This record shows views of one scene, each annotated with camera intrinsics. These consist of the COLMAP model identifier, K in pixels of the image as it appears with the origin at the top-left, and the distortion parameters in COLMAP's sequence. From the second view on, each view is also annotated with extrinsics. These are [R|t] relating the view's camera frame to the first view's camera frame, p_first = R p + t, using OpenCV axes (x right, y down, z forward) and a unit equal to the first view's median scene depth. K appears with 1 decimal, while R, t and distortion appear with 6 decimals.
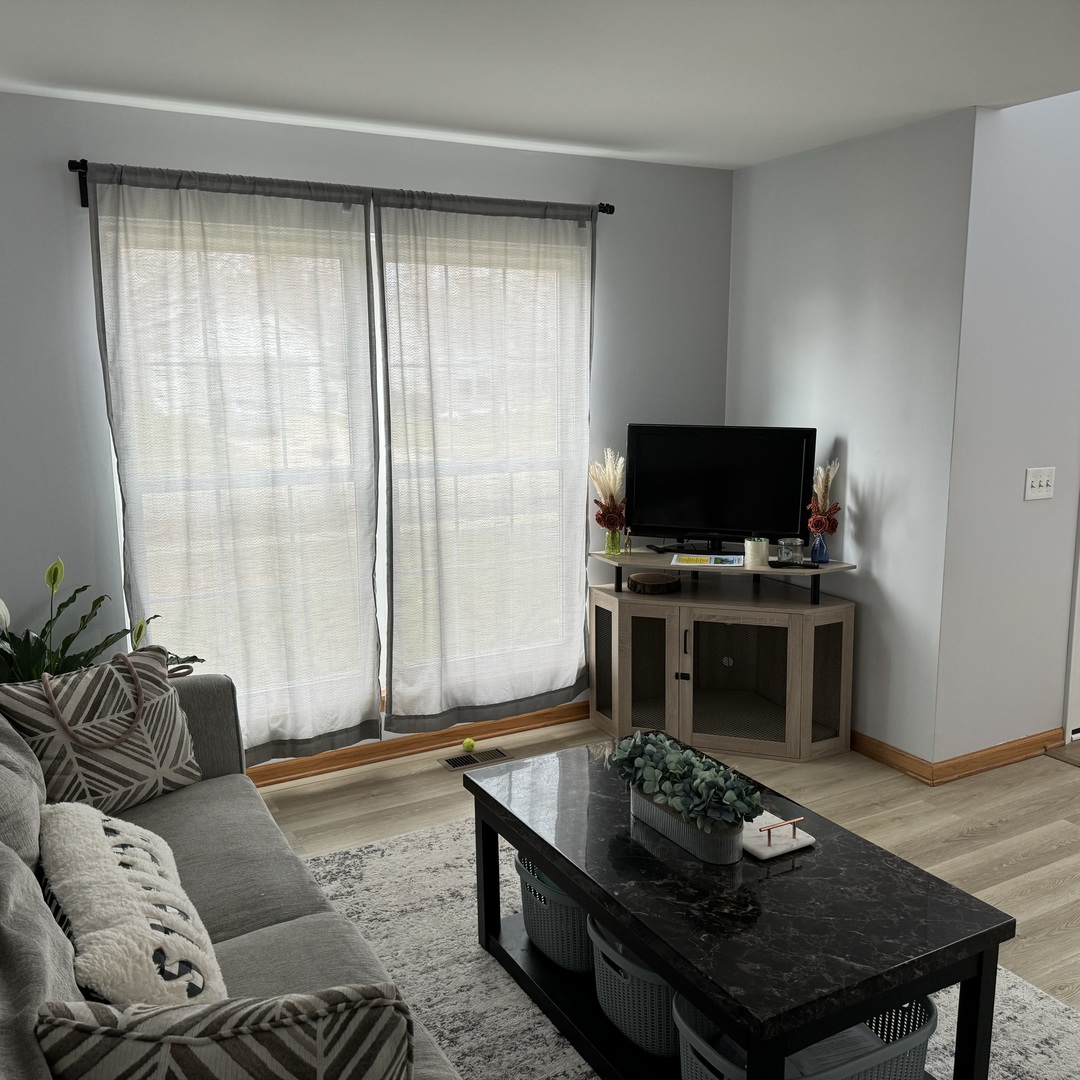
lens RADIAL K [[1001.7, 0, 539.6], [0, 1001.7, 532.8], [0, 0, 1]] dist [0.156191, -0.254325]
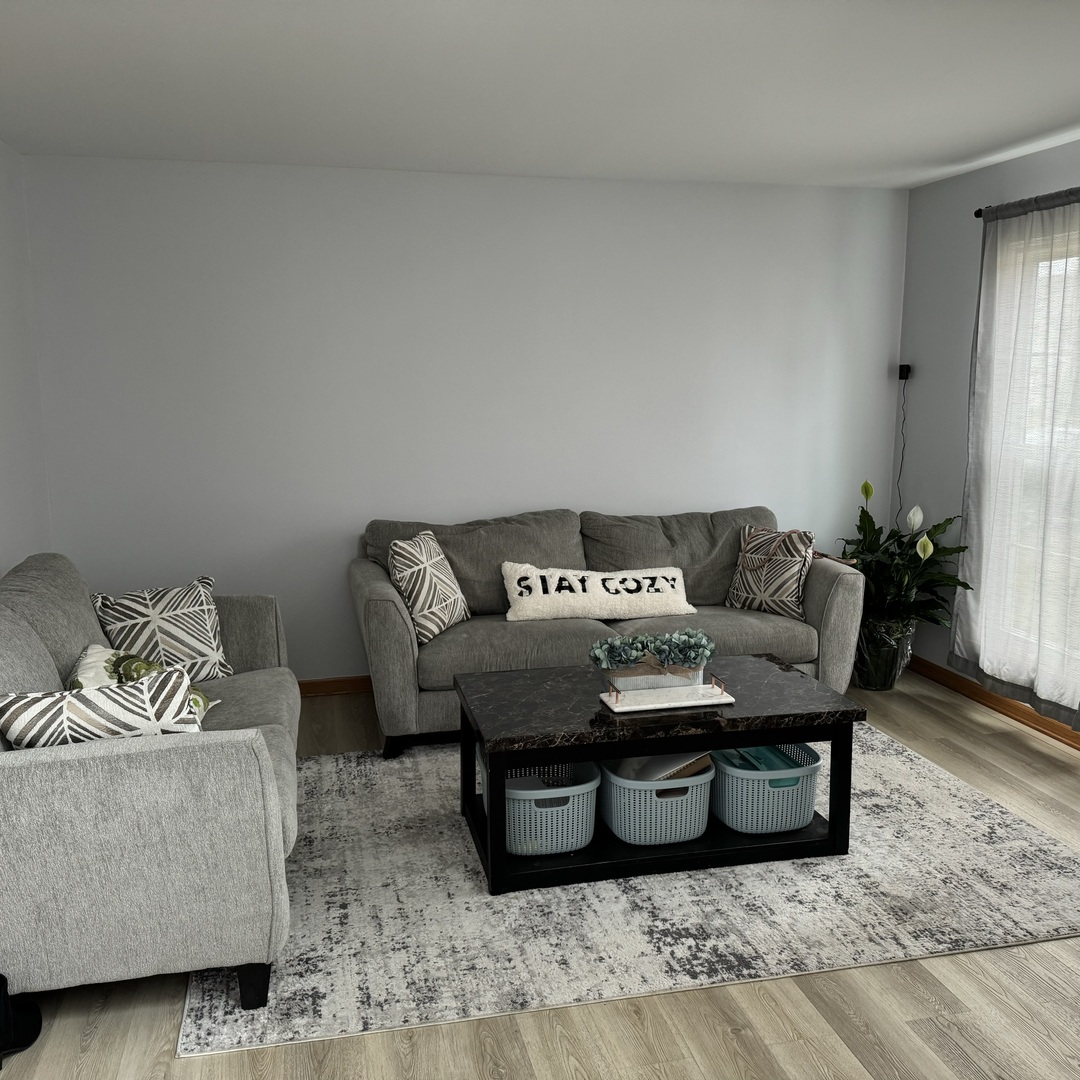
lens RADIAL K [[1001.7, 0, 539.6], [0, 1001.7, 532.8], [0, 0, 1]] dist [0.156191, -0.254325]
pose [[-0.280518, 0.158548, -0.946664, 1.098720], [-0.146577, 0.967620, 0.205491, -0.135561], [0.948591, 0.196403, -0.248195, 0.859661]]
